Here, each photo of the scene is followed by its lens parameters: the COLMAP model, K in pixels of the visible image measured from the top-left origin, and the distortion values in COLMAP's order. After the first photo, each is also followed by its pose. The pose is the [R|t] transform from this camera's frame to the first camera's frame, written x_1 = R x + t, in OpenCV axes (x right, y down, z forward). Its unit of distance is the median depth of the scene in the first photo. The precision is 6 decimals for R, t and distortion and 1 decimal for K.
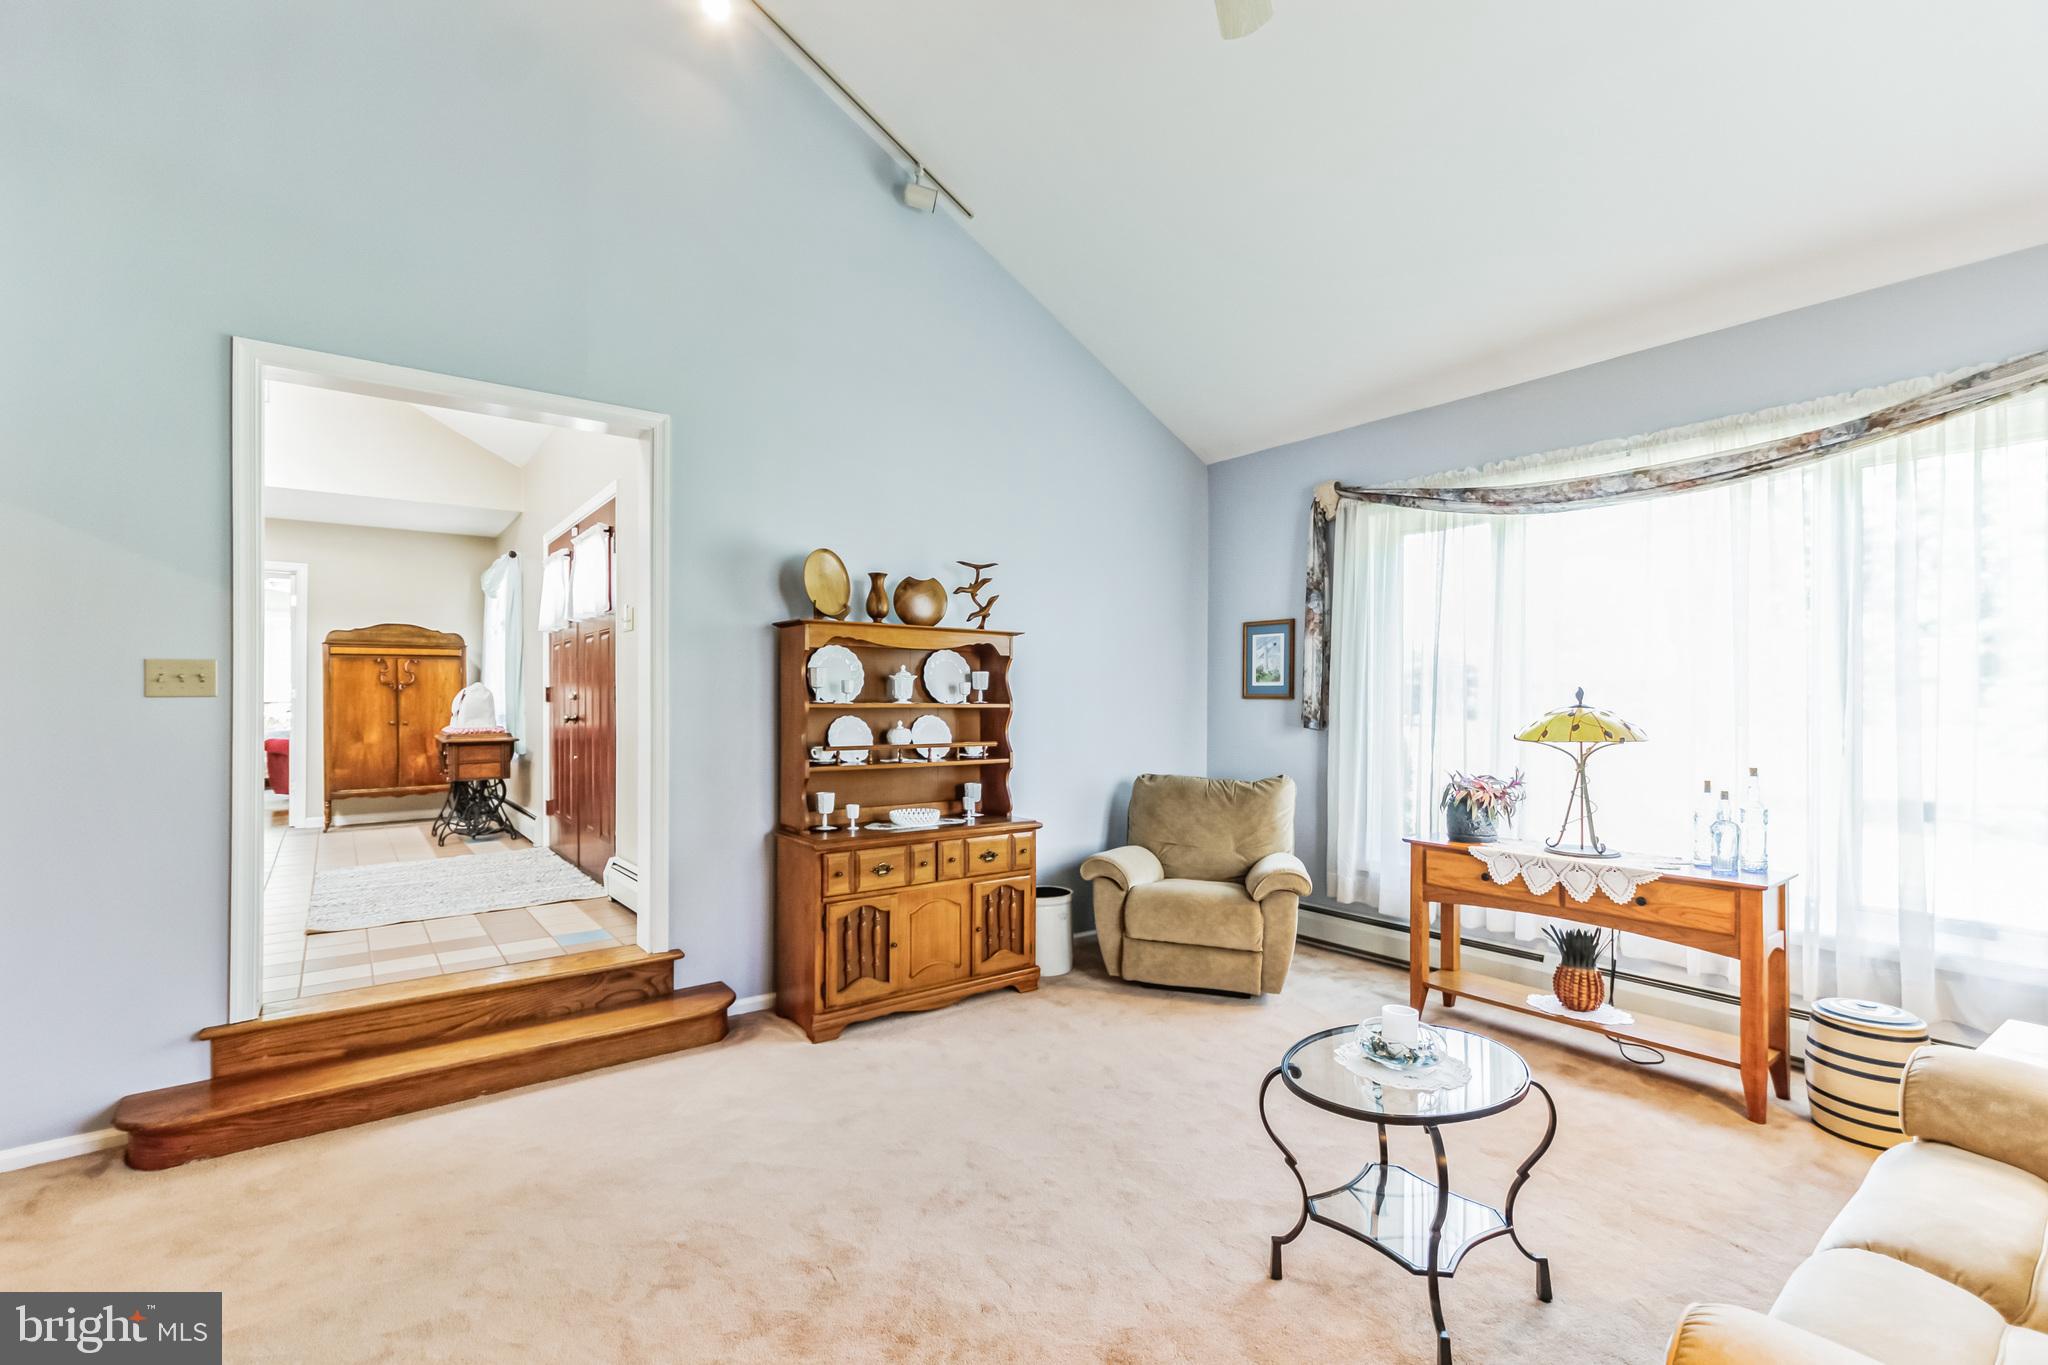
lens RADIAL K [[919.8, 0, 1022.7], [0, 919.8, 696.9], [0, 0, 1]] dist [0.009303, -0.003442]
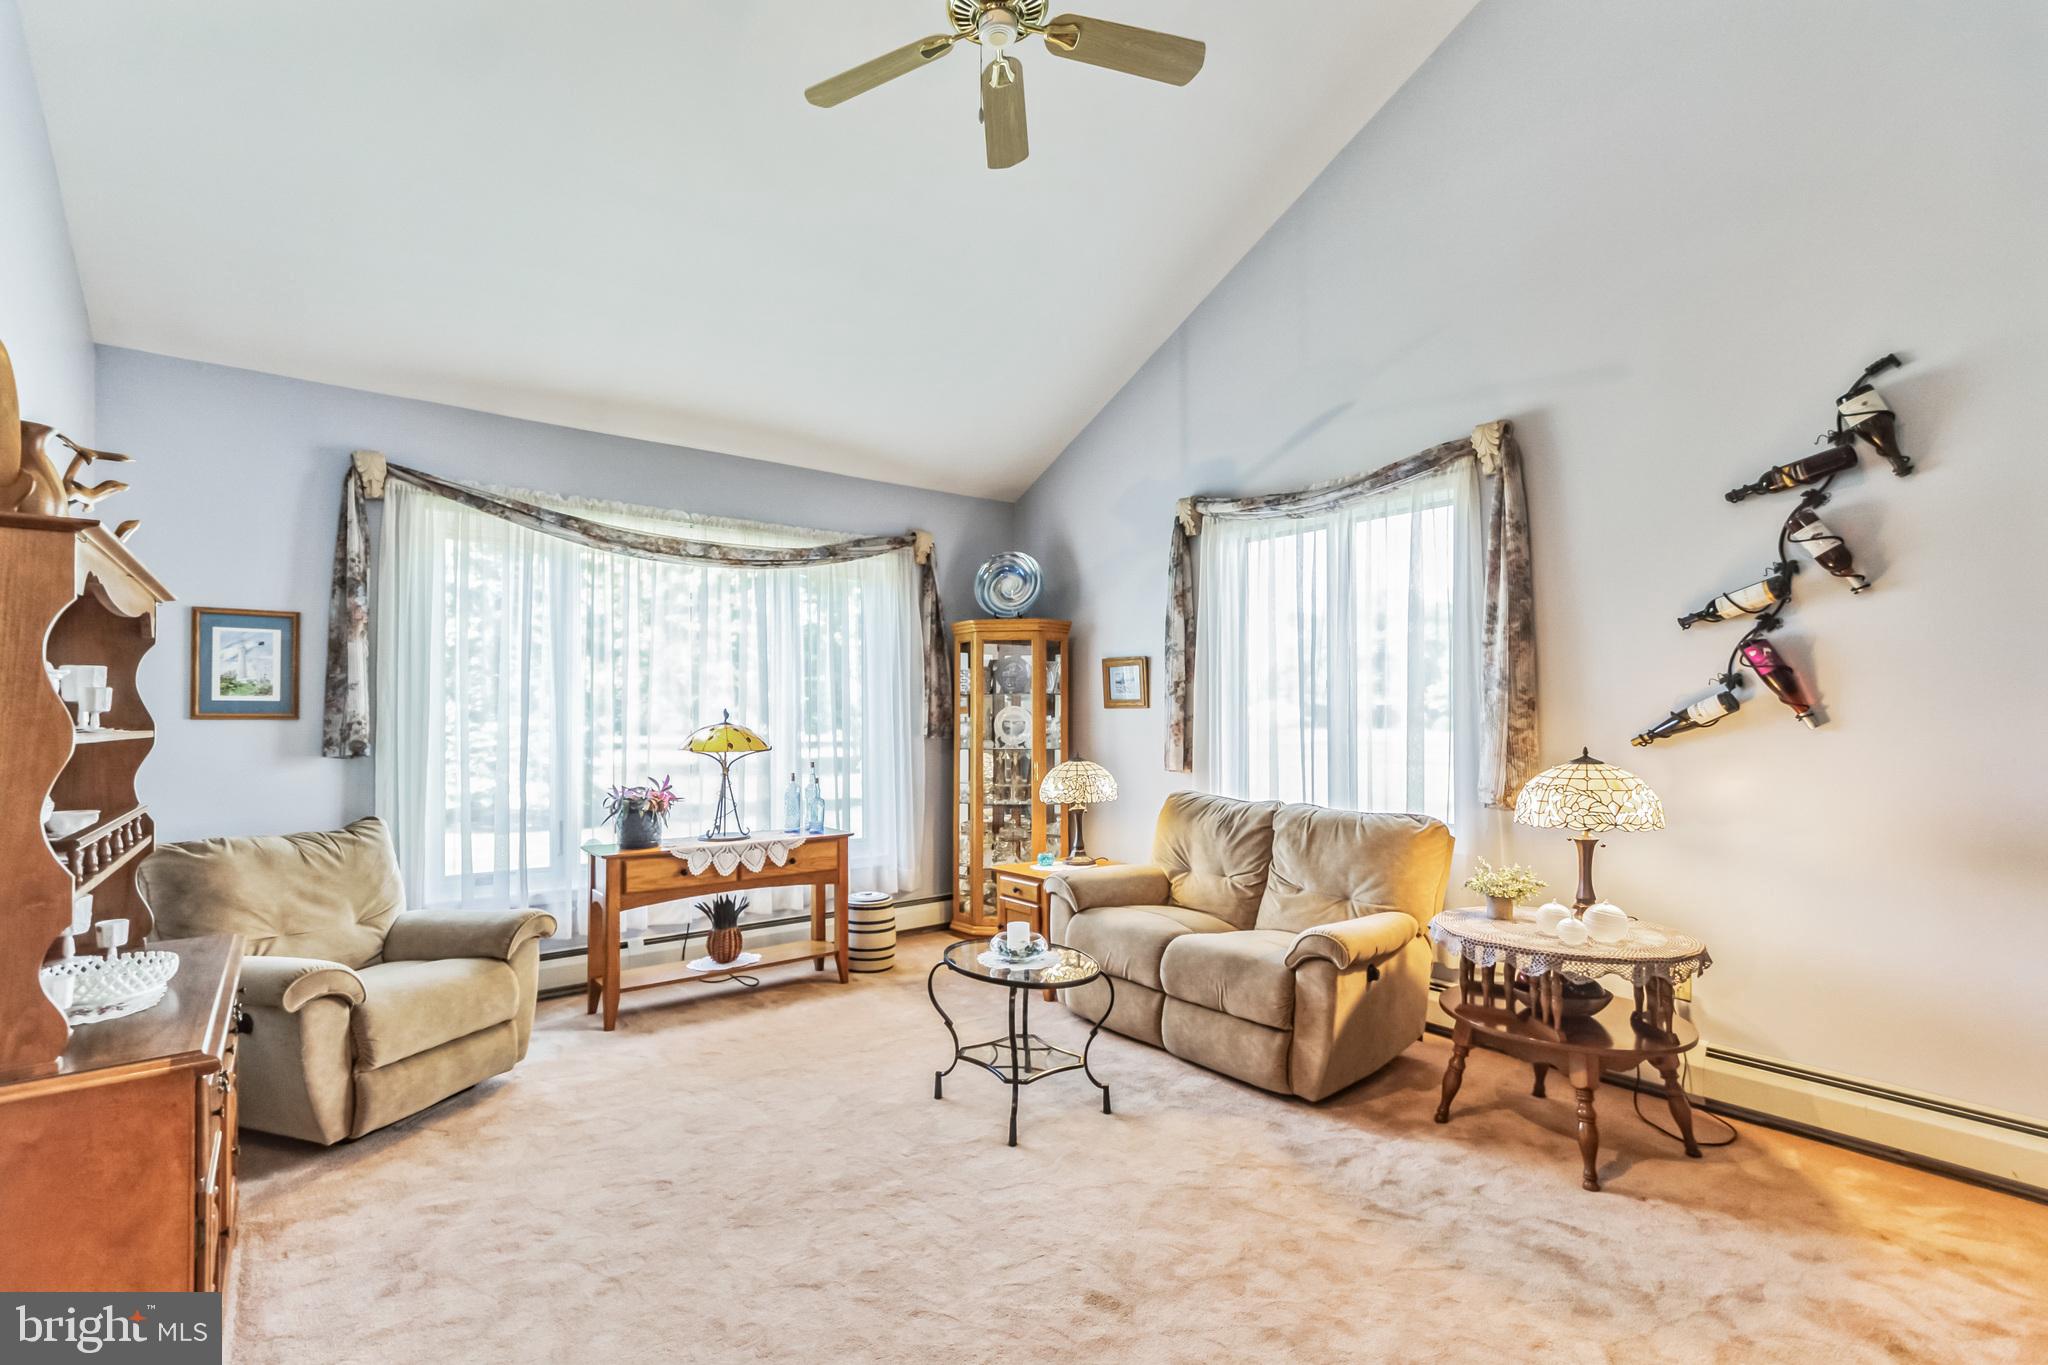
lens RADIAL K [[919.8, 0, 978.7], [0, 919.8, 704.6], [0, 0, 1]] dist [0.009303, -0.003442]
pose [[0.006879, 0.010988, 0.999916, -0.573010], [0.000404, 0.999940, -0.010991, -0.001386], [-0.999976, 0.000479, 0.006874, 0.549231]]
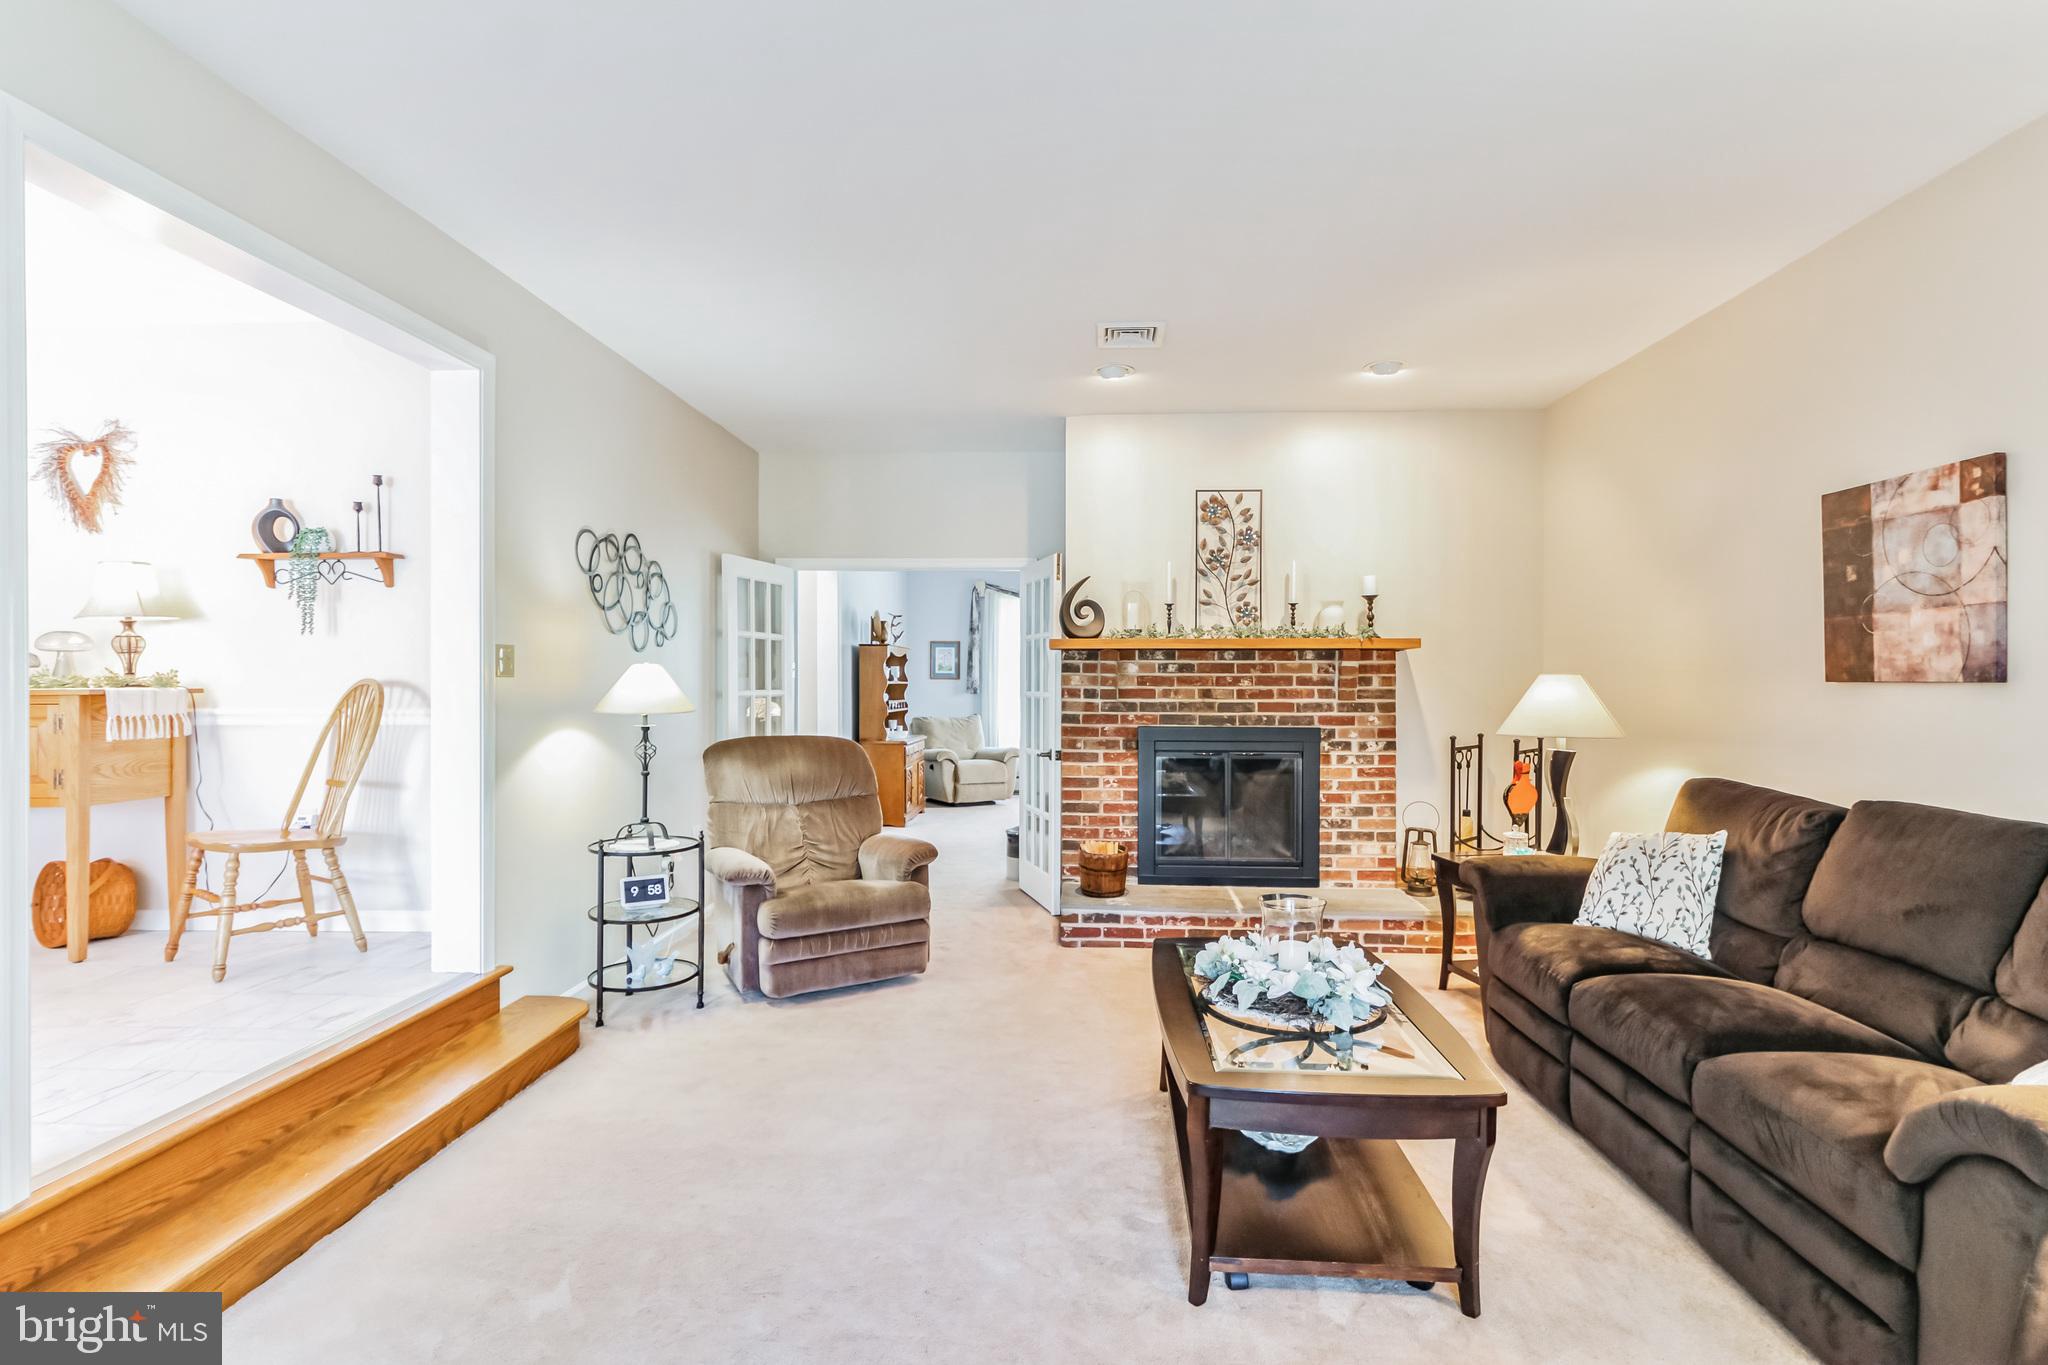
lens RADIAL K [[997.1, 0, 1026.1], [0, 997.1, 679.6], [0, 0, 1]] dist [0.000113, 0.000000]
pose [[0.646455, 0.000866, 0.762952, -1.672869], [-0.002511, 0.999996, 0.000992, -0.000031], [-0.762948, -0.002557, 0.646455, -0.724396]]
